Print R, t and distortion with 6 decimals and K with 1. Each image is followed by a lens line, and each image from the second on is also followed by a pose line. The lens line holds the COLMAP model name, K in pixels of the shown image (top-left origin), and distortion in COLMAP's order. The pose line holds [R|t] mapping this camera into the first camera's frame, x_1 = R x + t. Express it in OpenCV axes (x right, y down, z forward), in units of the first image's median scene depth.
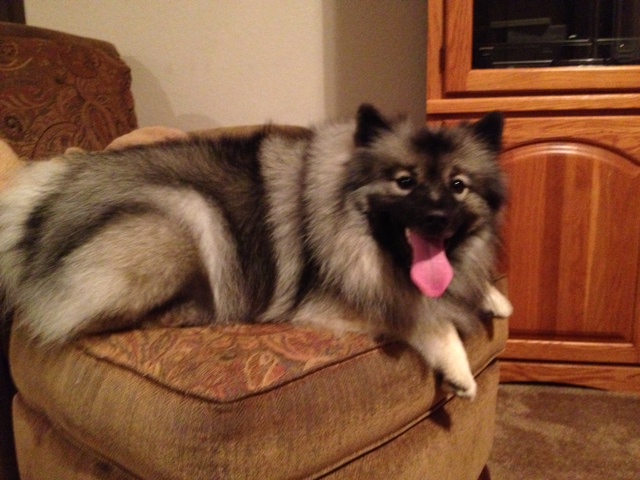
lens RADIAL K [[646.1, 0, 320.0], [0, 646.1, 240.0], [0, 0, 1]] dist [0.147071, -0.332985]
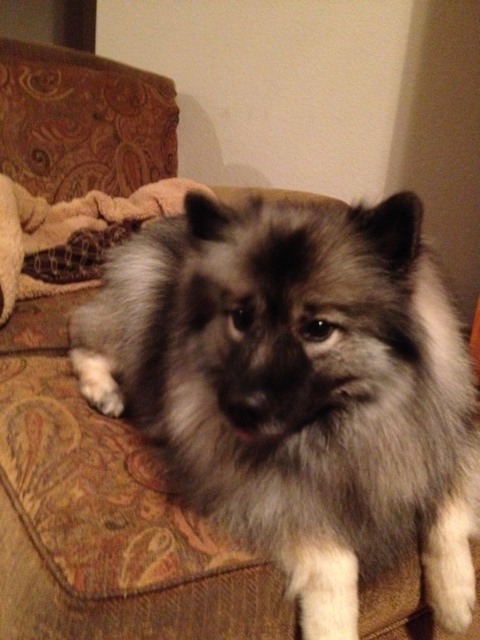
lens RADIAL K [[623.7, 0, 240.0], [0, 623.7, 320.0], [0, 0, 1]] dist [0.149953, -0.422757]
pose [[0.956339, 0.182205, -0.228512, 0.063635], [-0.166692, 0.982285, 0.085610, -0.073509], [0.240062, -0.043781, 0.969770, 0.171276]]
